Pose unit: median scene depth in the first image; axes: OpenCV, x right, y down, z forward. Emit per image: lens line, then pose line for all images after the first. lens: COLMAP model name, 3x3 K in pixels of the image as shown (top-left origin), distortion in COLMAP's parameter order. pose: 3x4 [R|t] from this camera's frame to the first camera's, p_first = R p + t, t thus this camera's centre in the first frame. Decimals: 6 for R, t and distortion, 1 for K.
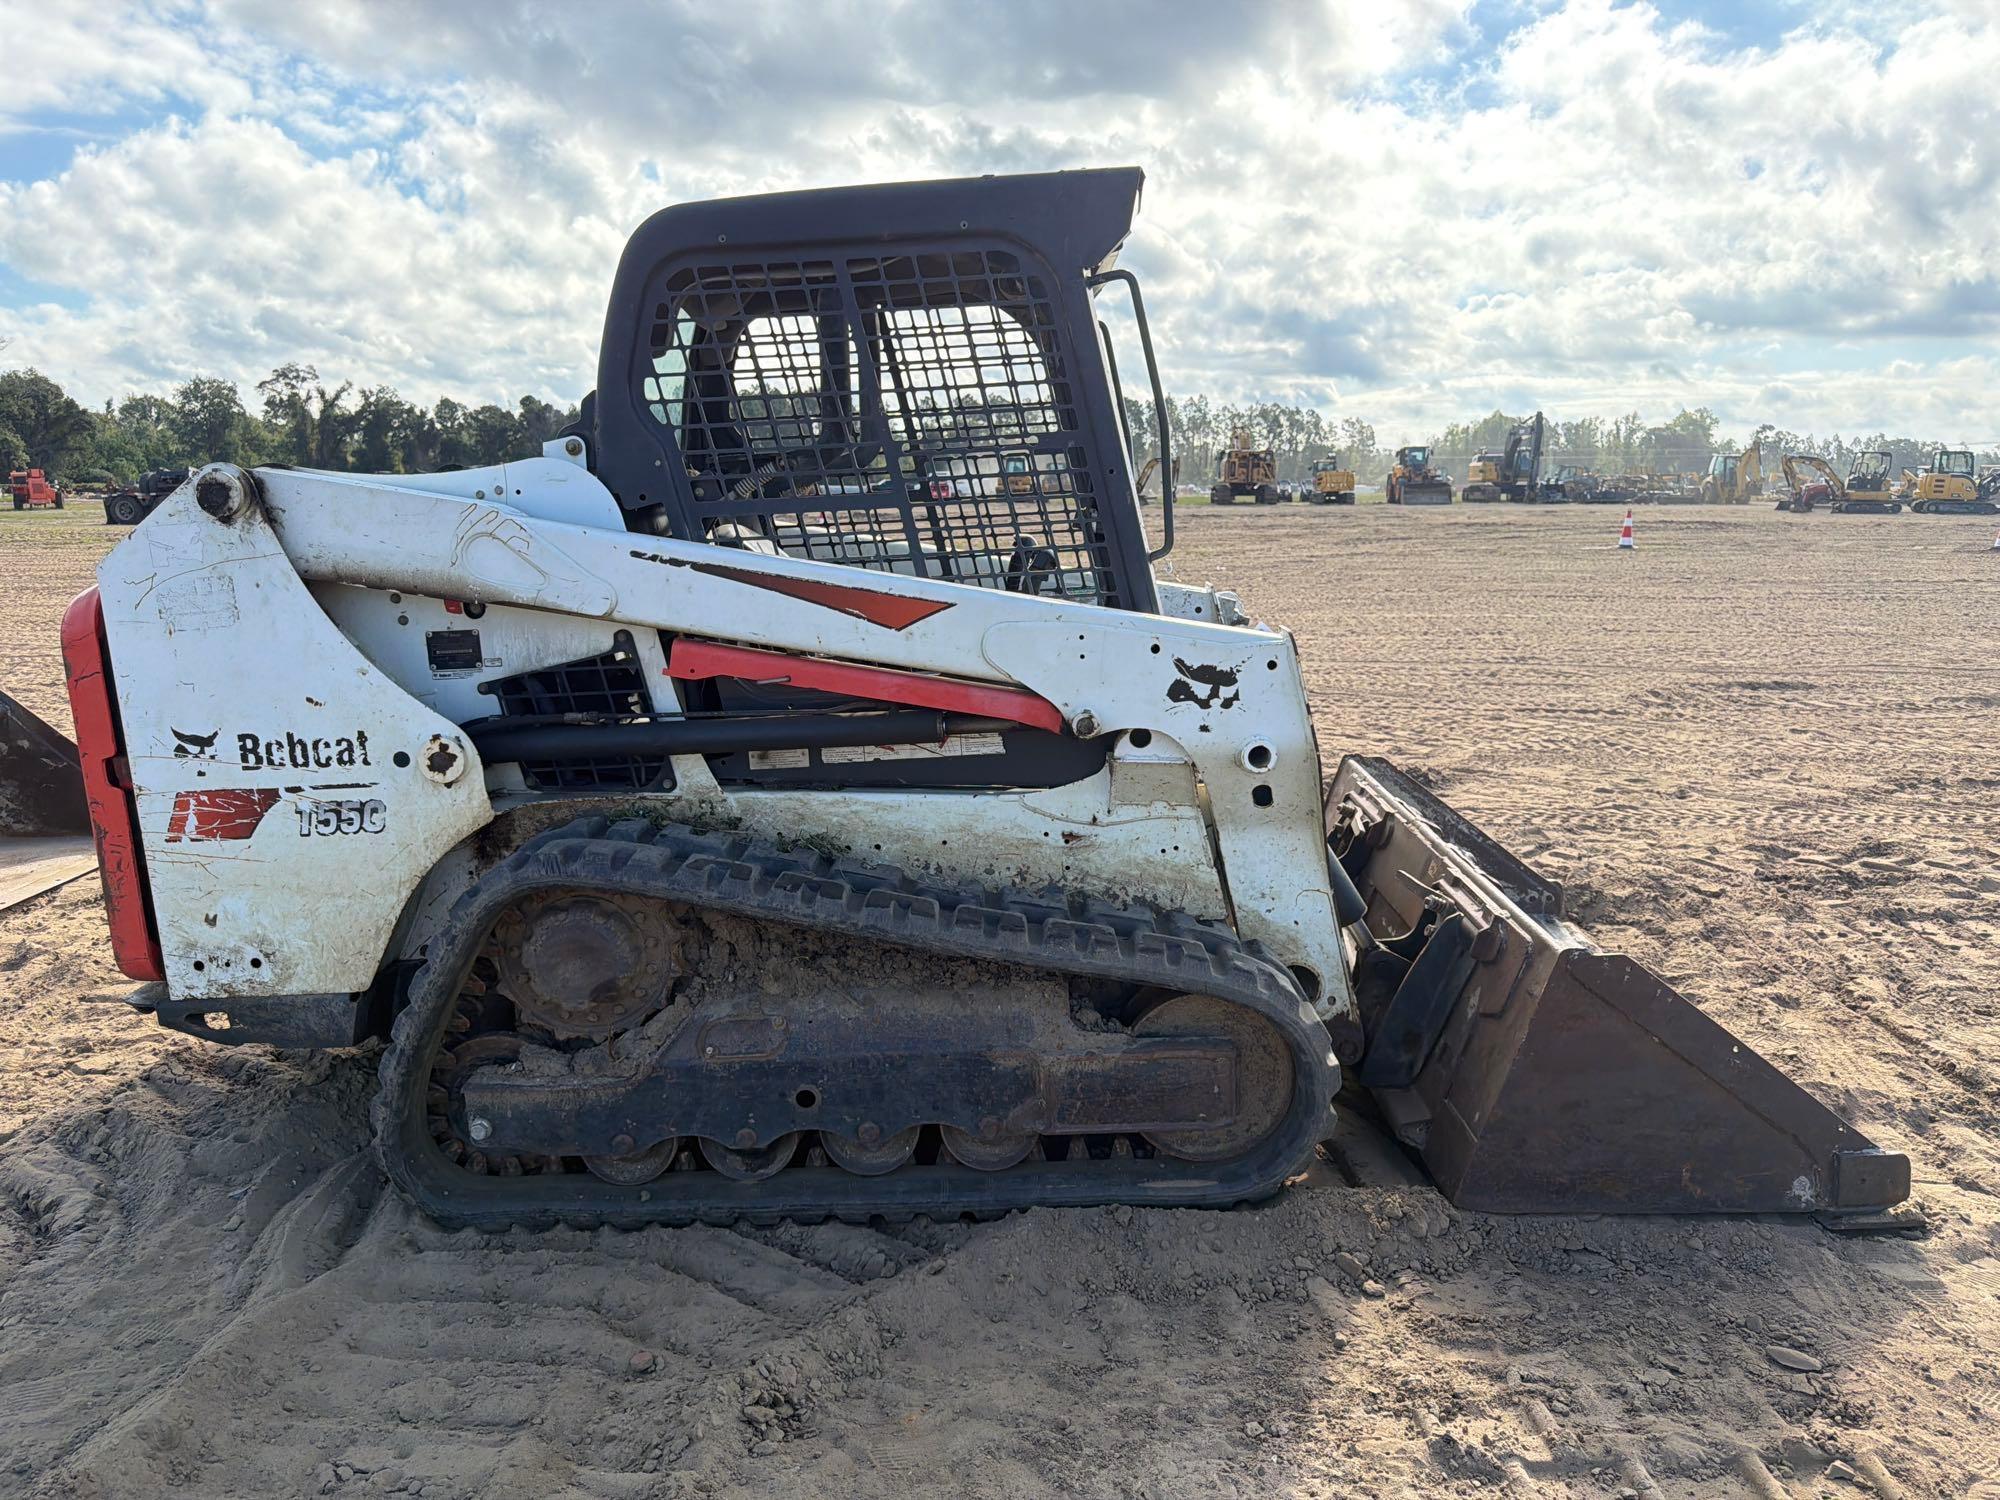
lens RADIAL K [[1565.7, 0, 1108.6], [0, 1565.7, 754.9], [0, 0, 1]] dist [0.034081, -0.107758]
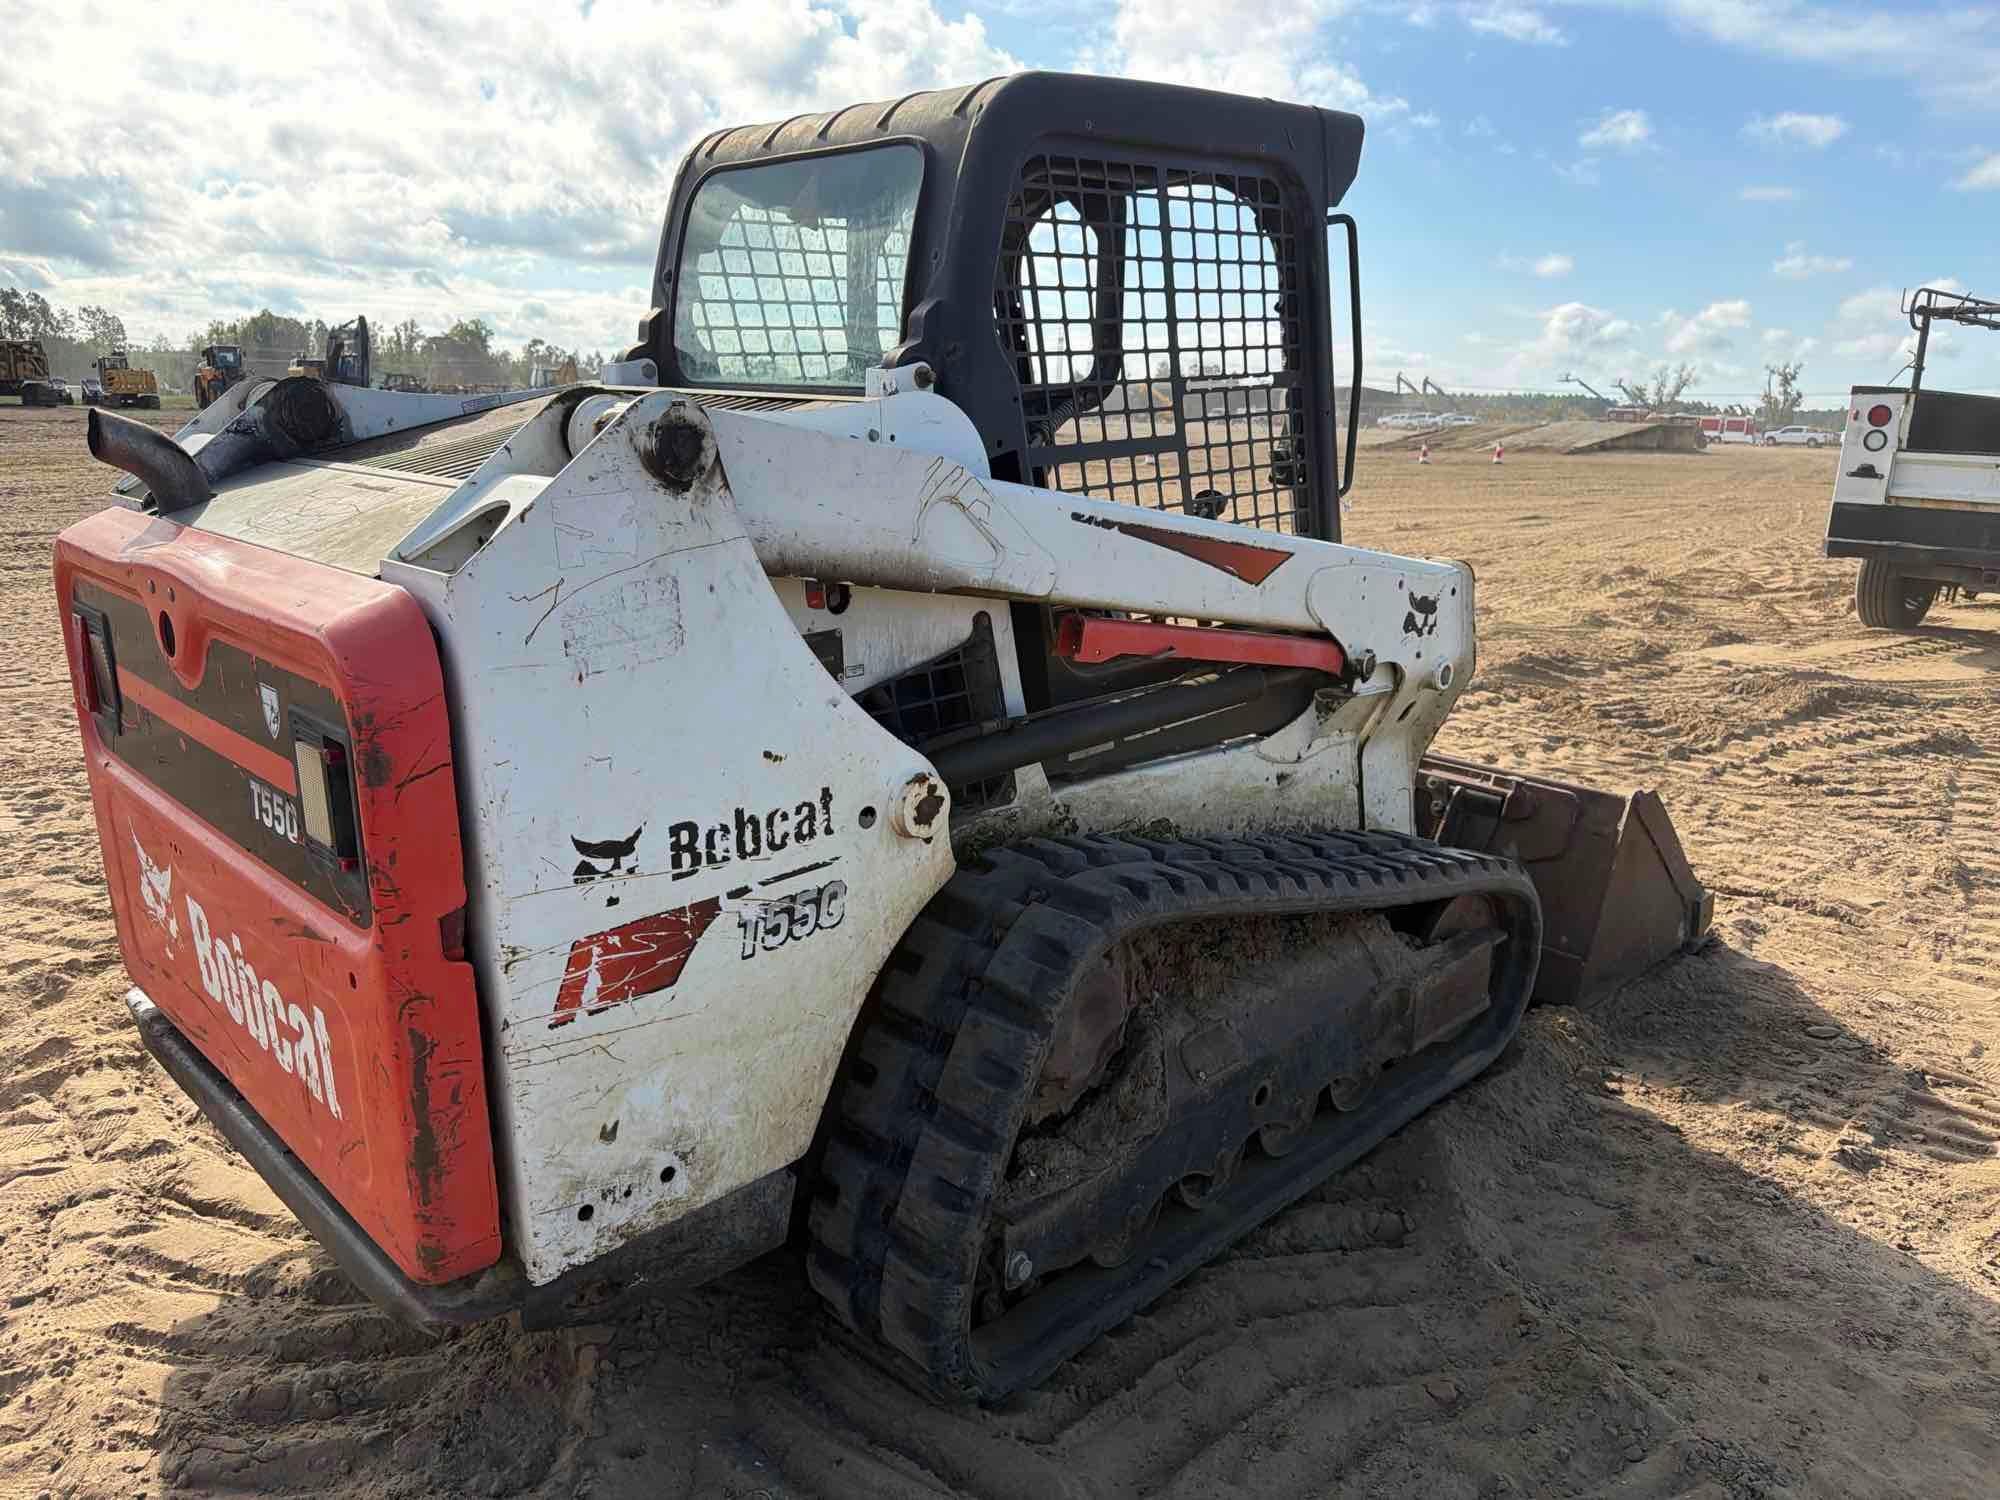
lens RADIAL K [[1472.6, 0, 1010.5], [0, 1472.6, 721.3], [0, 0, 1]] dist [0.019977, -0.008702]
pose [[0.684817, -0.138428, 0.715446, -0.873461], [0.101798, 0.990337, 0.094176, -0.096149], [-0.721569, 0.008338, 0.692292, 0.485117]]
